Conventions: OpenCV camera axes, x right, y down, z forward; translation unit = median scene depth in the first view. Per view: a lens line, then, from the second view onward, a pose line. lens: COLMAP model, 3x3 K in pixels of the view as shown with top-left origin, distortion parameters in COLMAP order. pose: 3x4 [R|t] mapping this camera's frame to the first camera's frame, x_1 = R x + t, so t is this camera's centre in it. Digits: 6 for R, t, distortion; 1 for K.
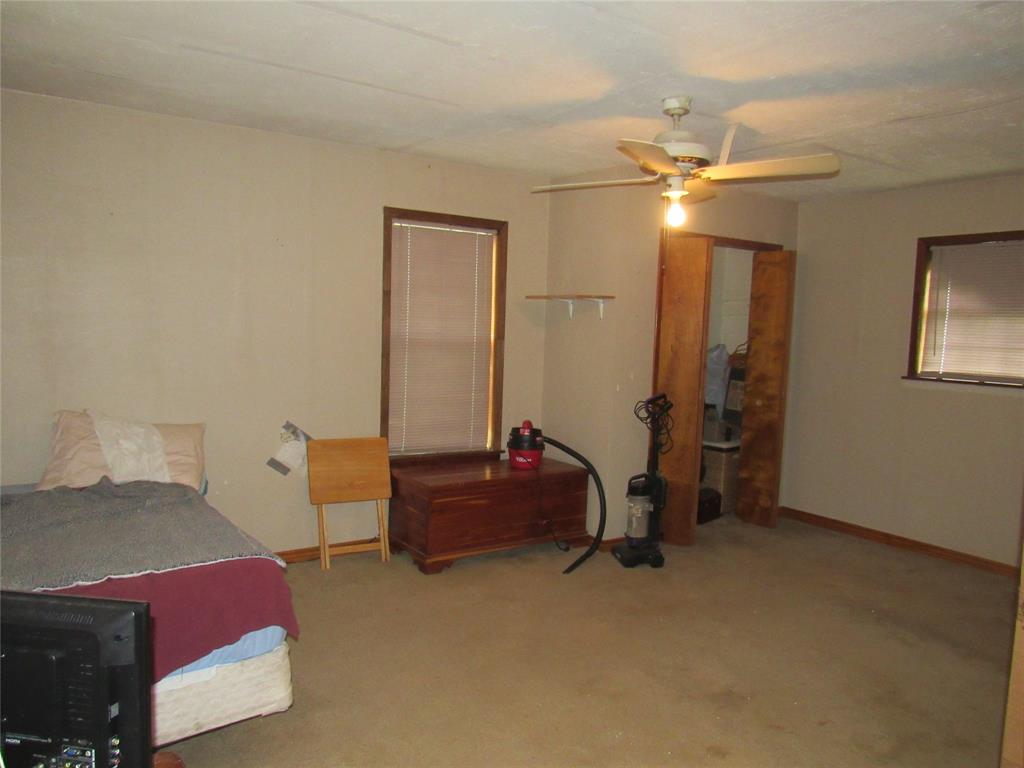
lens RADIAL K [[729.0, 0, 510.7], [0, 729.0, 383.7], [0, 0, 1]] dist [-0.034751, 0.007616]
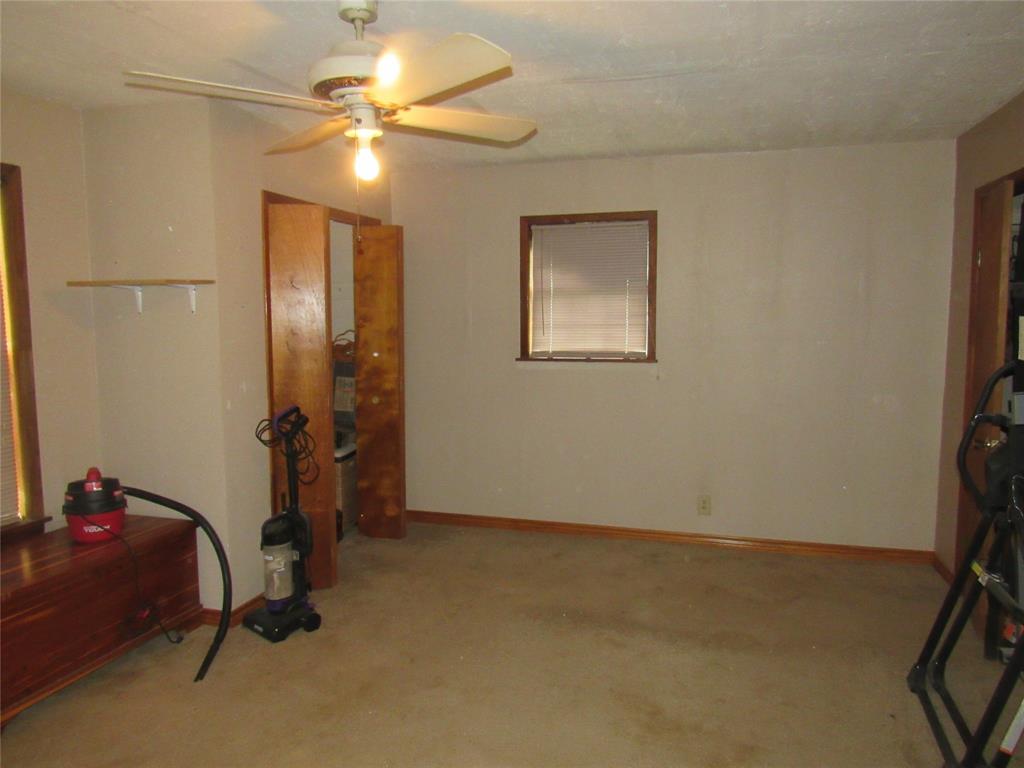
lens RADIAL K [[729.0, 0, 513.6], [0, 729.0, 382.6], [0, 0, 1]] dist [-0.034751, 0.007616]
pose [[0.775314, -0.097827, 0.623954, -0.082449], [0.083454, 0.995137, 0.052326, -0.030134], [-0.626038, 0.011502, 0.779707, 0.239513]]
